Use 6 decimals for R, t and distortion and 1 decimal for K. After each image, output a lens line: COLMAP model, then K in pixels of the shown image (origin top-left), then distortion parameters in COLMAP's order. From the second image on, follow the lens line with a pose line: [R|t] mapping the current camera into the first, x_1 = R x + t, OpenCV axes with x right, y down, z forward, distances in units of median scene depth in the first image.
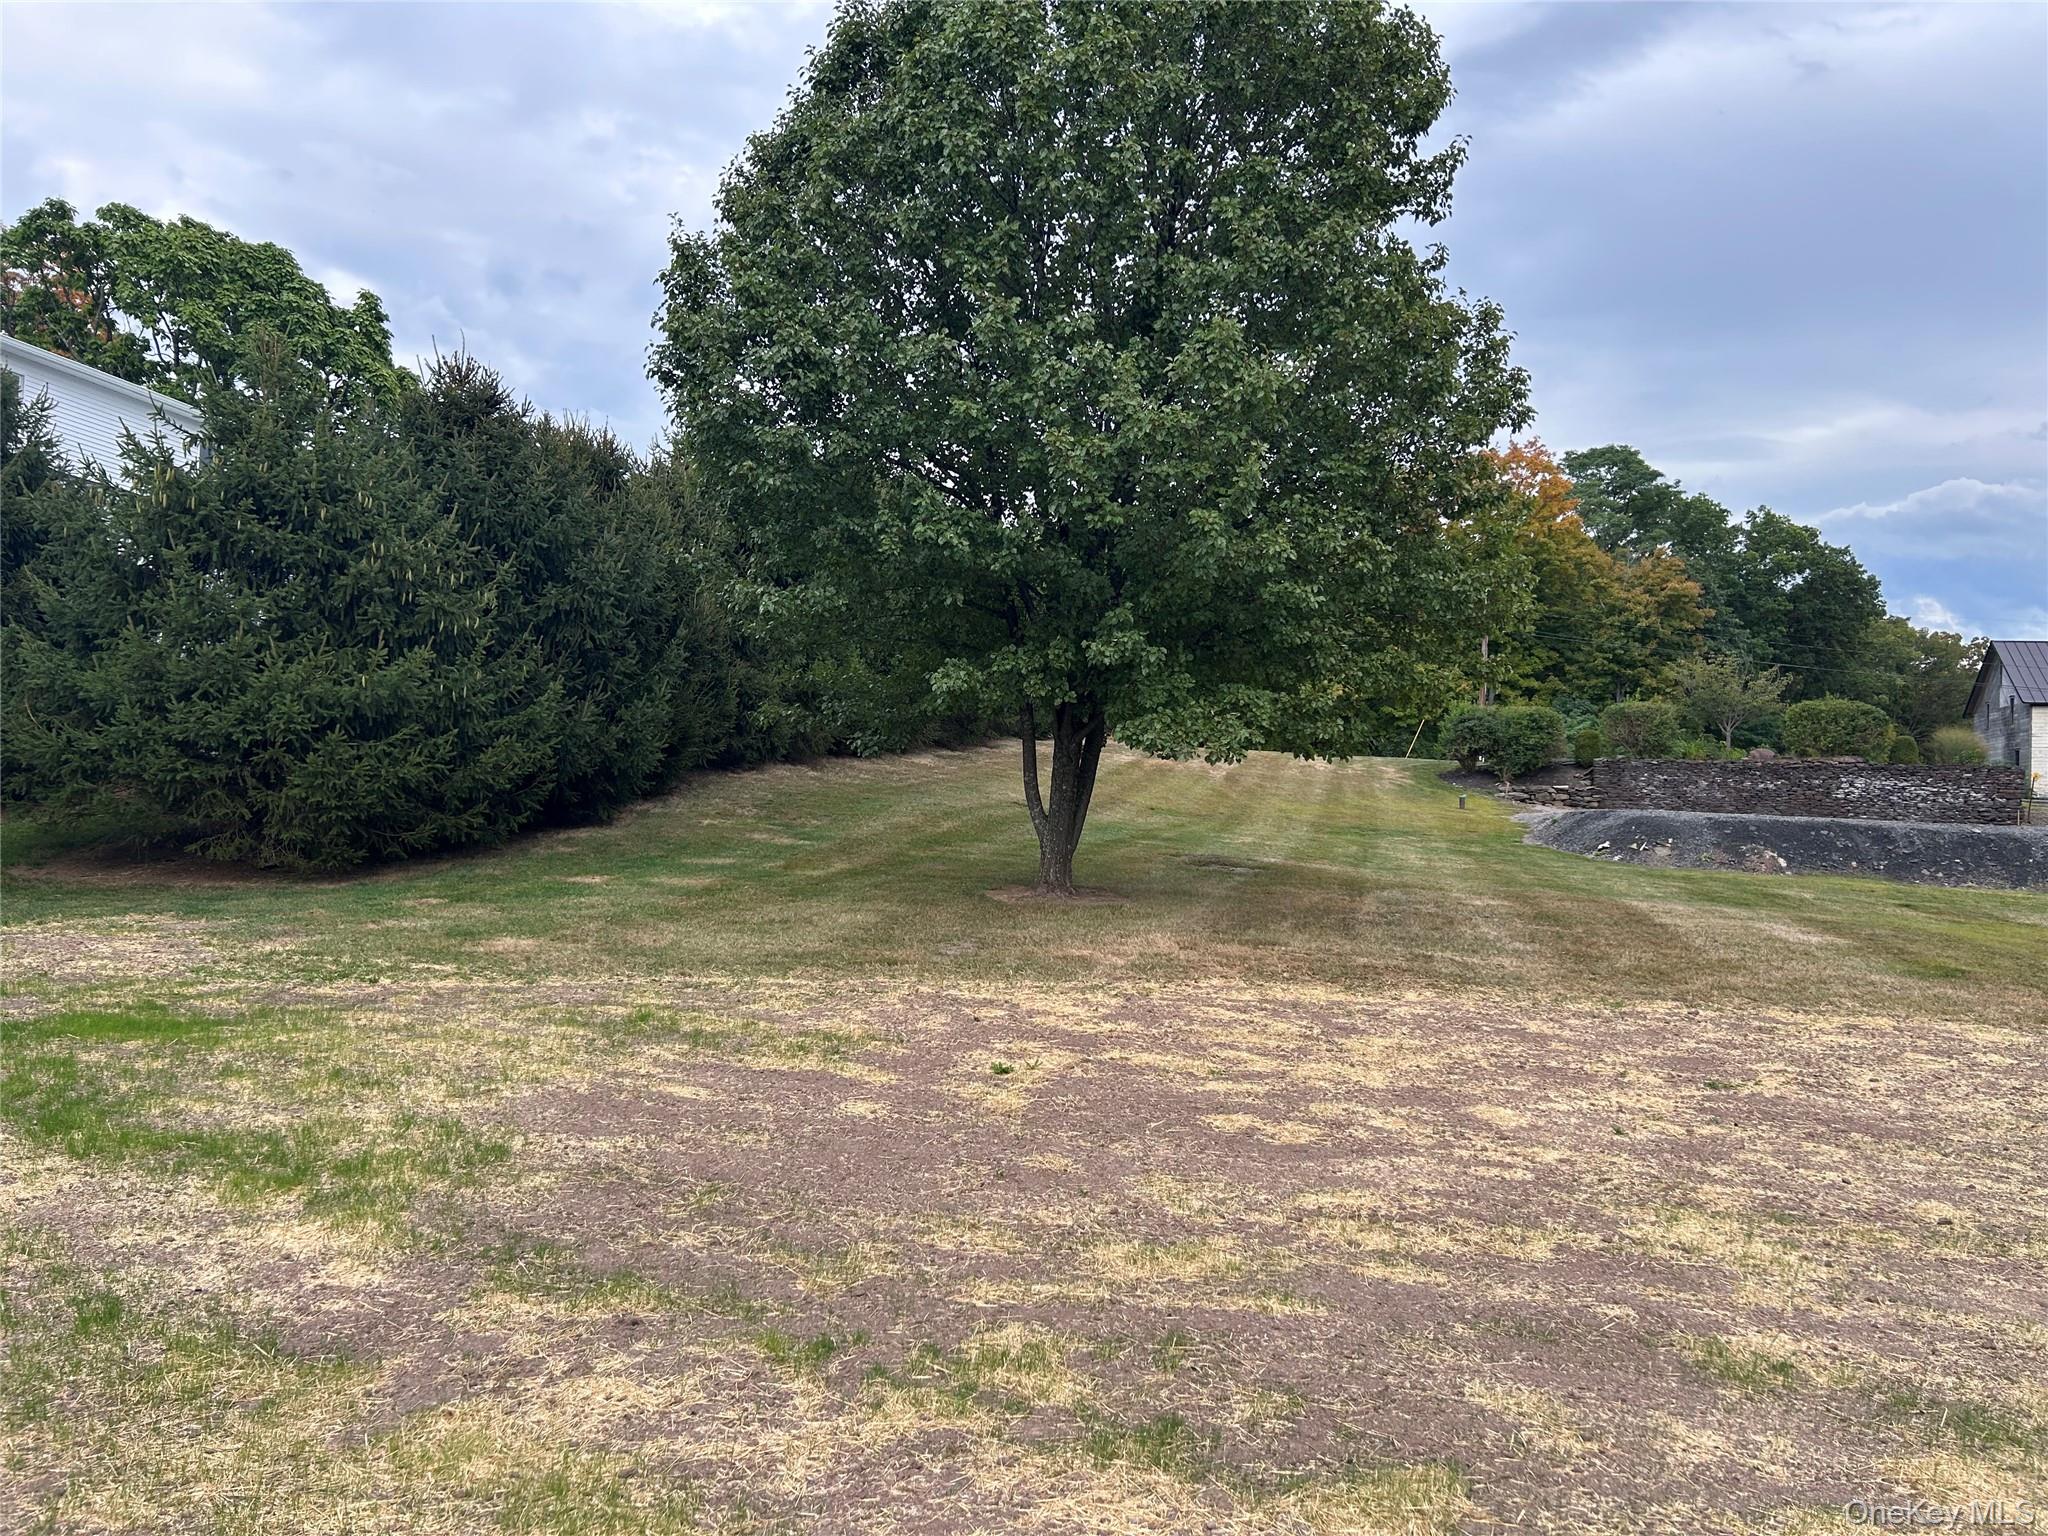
lens RADIAL K [[1547.8, 0, 1054.7], [0, 1547.8, 778.9], [0, 0, 1]] dist [0.065338, -0.076367]
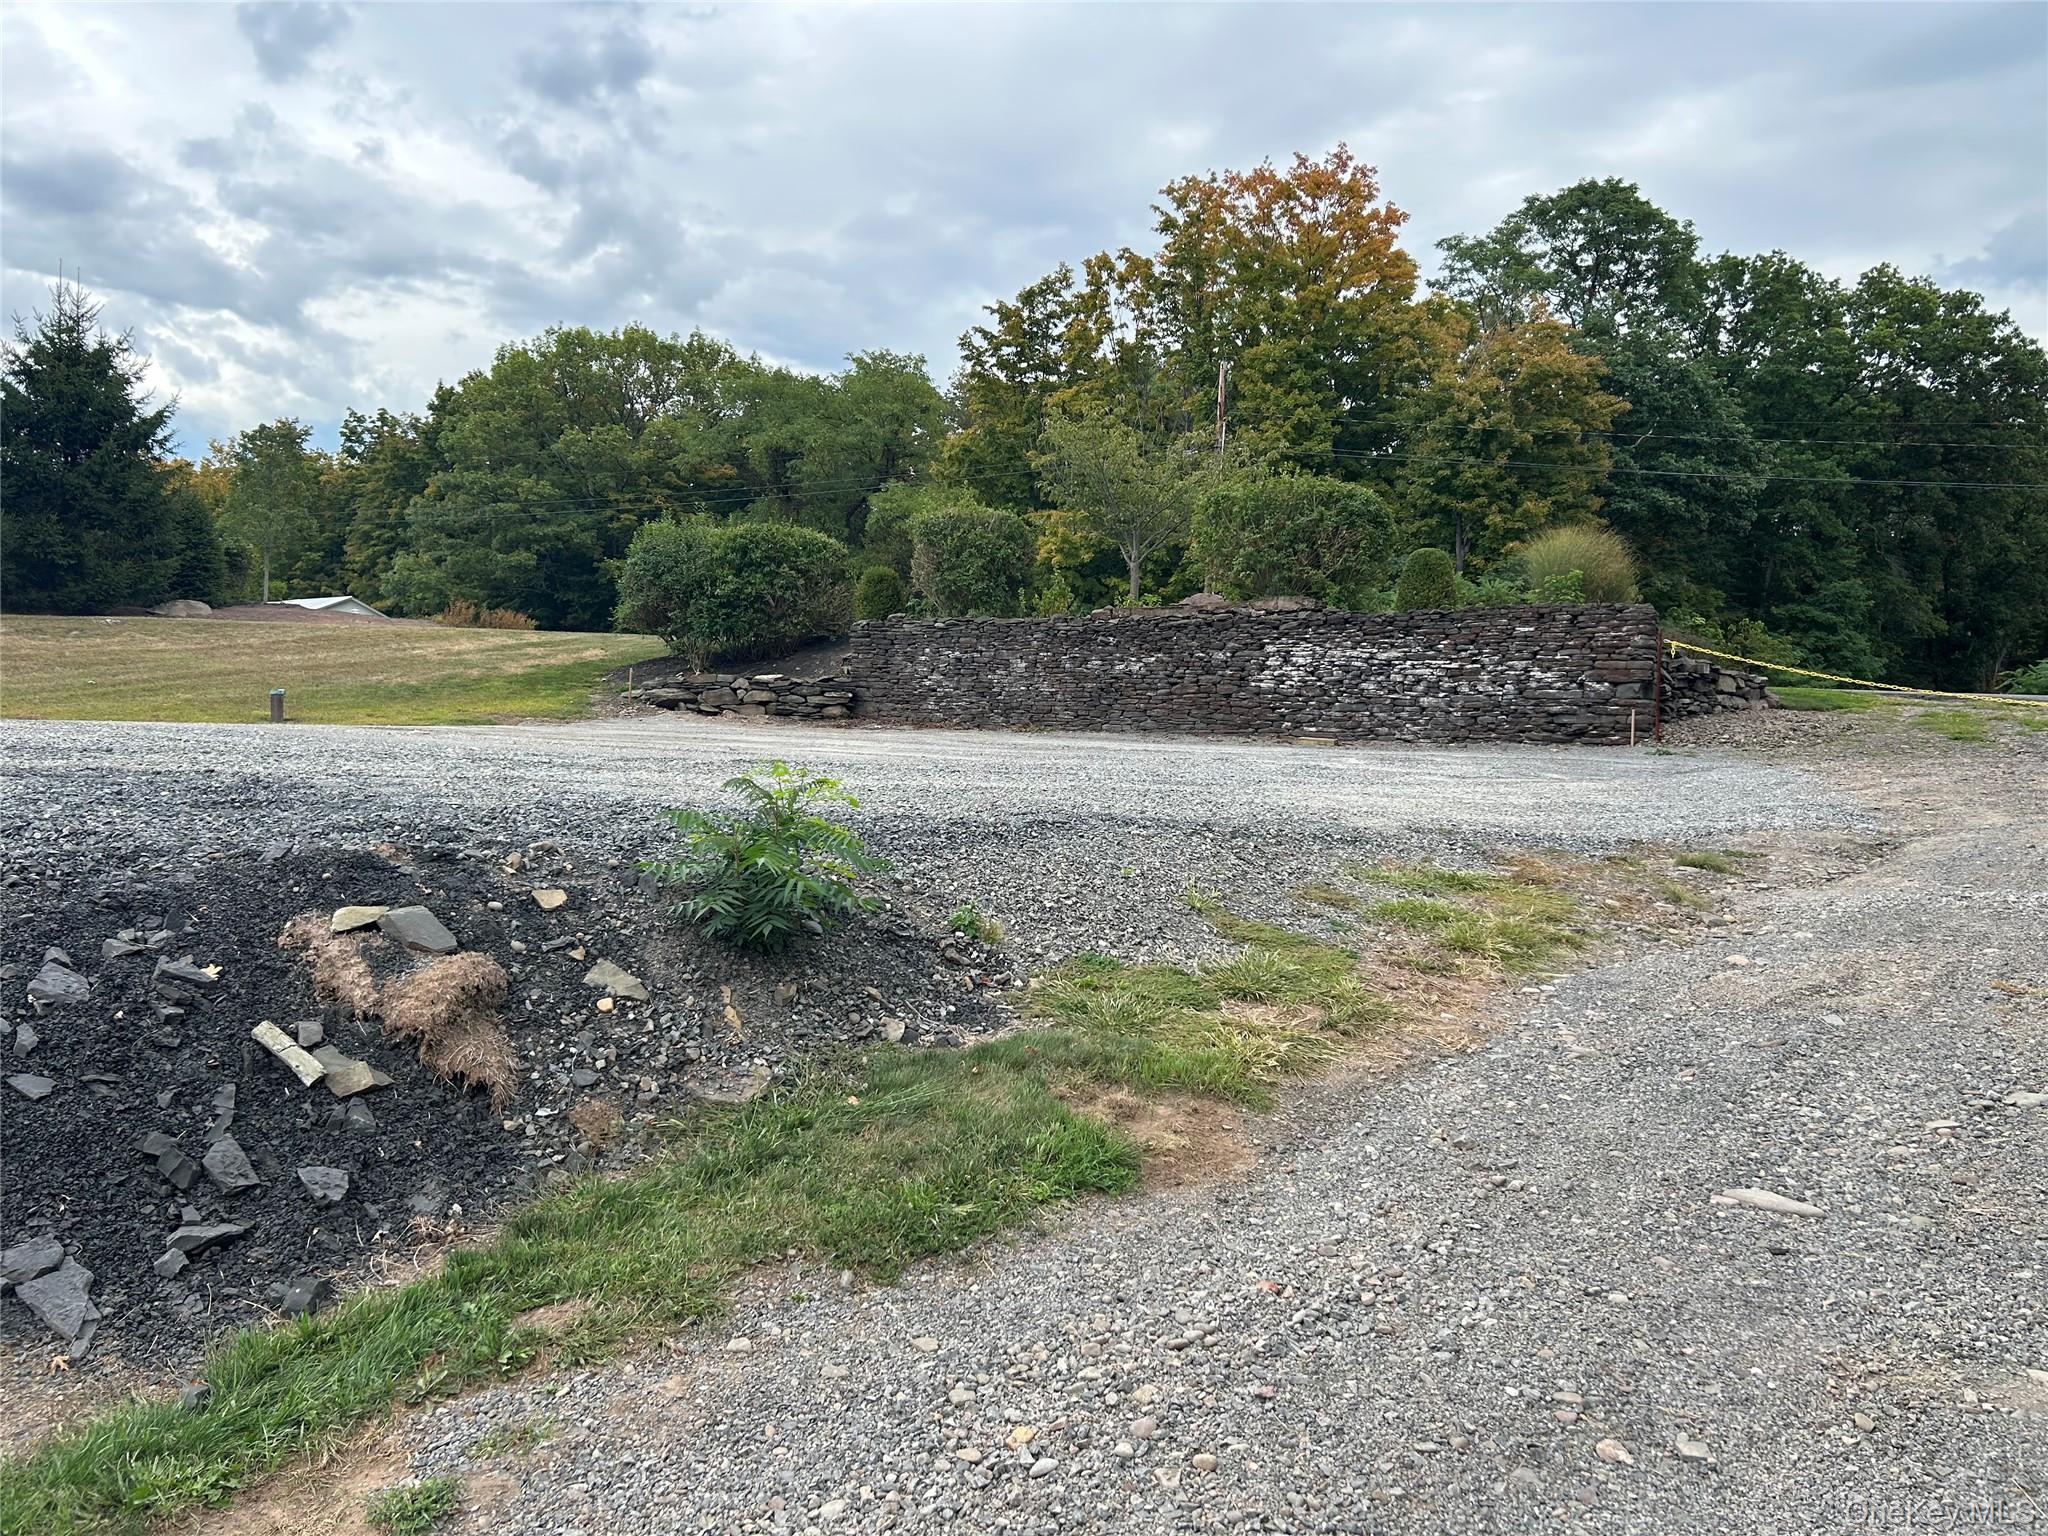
lens RADIAL K [[1547.8, 0, 1058.6], [0, 1547.8, 753.1], [0, 0, 1]] dist [0.065338, -0.076367]
pose [[0.970437, -0.009314, -0.241176, 0.585569], [0.015787, 0.999565, 0.024922, 0.019648], [0.240839, -0.027993, 0.970161, 0.581534]]
